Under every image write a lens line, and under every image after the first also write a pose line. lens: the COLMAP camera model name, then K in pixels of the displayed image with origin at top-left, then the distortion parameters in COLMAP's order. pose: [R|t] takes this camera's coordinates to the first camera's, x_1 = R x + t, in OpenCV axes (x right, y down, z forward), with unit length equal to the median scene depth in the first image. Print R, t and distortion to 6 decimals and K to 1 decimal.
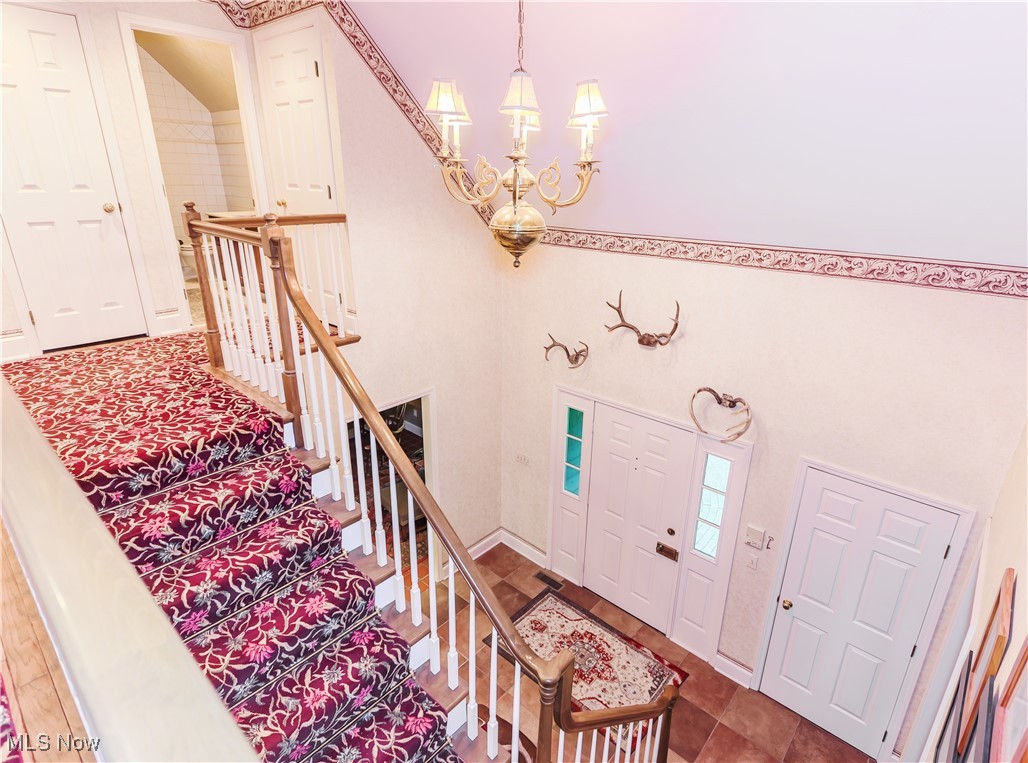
lens RADIAL K [[545.6, 0, 515.2], [0, 545.6, 375.1], [0, 0, 1]] dist [0.029971, 0.001237]
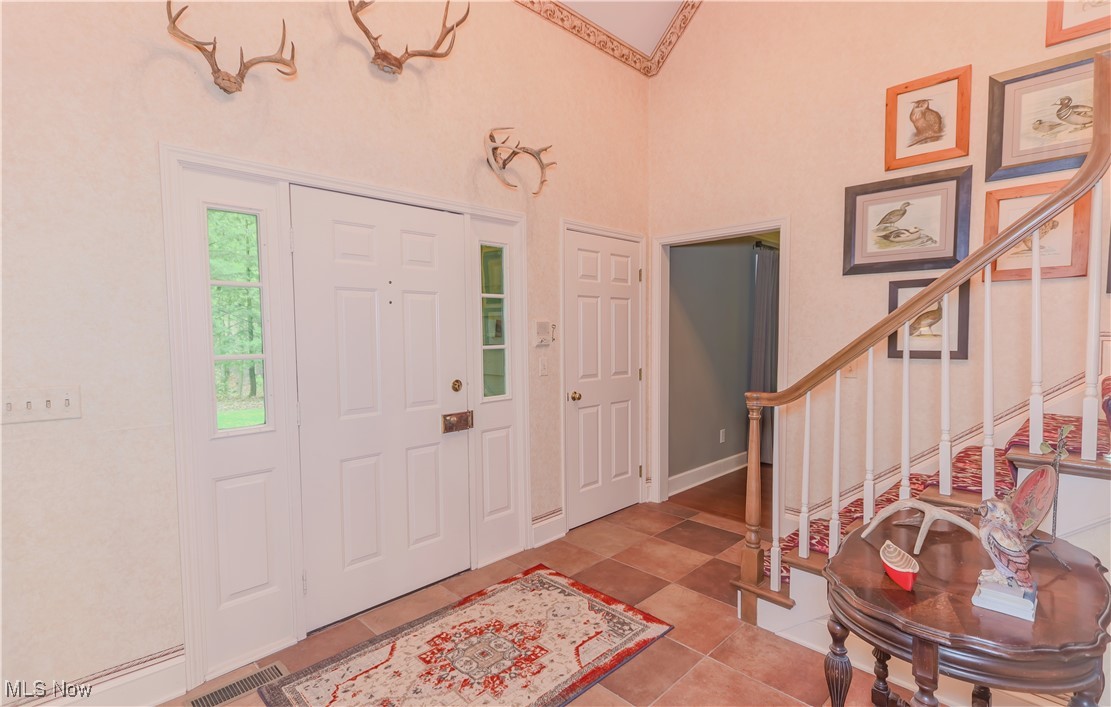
lens RADIAL K [[527.0, 0, 559.9], [0, 527.0, 361.1], [0, 0, 1]] dist [0.003502, 0.000279]
pose [[0.054639, -0.073644, 0.995787, -0.338116], [0.354527, 0.933729, 0.049601, 0.270190], [-0.933448, 0.350323, 0.077127, 0.825107]]
